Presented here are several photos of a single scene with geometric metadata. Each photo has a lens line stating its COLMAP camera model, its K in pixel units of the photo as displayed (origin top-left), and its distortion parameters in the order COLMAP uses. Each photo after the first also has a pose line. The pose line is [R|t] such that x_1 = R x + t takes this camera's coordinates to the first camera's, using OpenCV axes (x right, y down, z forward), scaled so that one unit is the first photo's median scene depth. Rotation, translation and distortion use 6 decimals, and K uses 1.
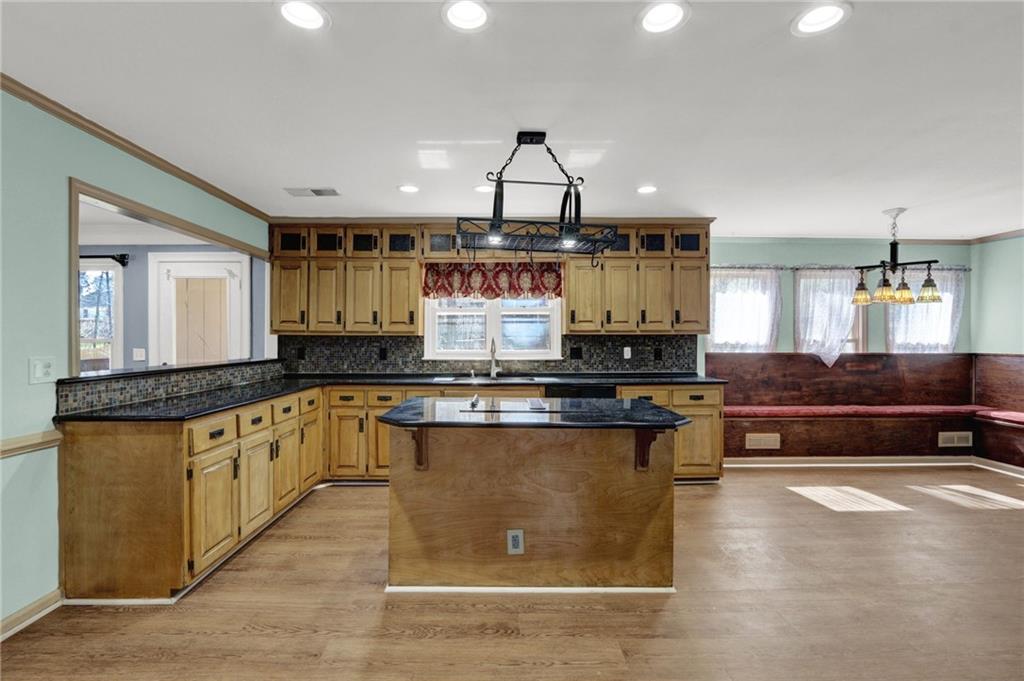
lens RADIAL K [[478.3, 0, 507.3], [0, 478.3, 336.4], [0, 0, 1]] dist [-0.016504, 0.002984]
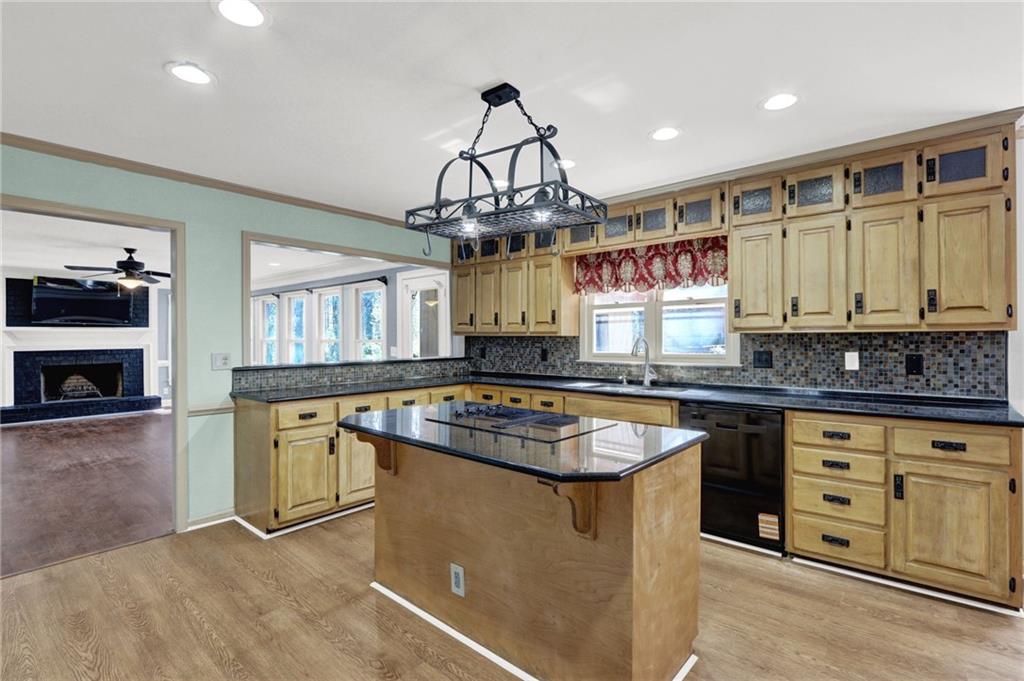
lens RADIAL K [[478.3, 0, 504.6], [0, 478.3, 337.5], [0, 0, 1]] dist [-0.016504, 0.002984]
pose [[0.741827, -0.003415, -0.670583, 0.355603], [0.006337, 0.999978, 0.001918, -0.001276], [0.670562, -0.005672, 0.741832, 0.234577]]
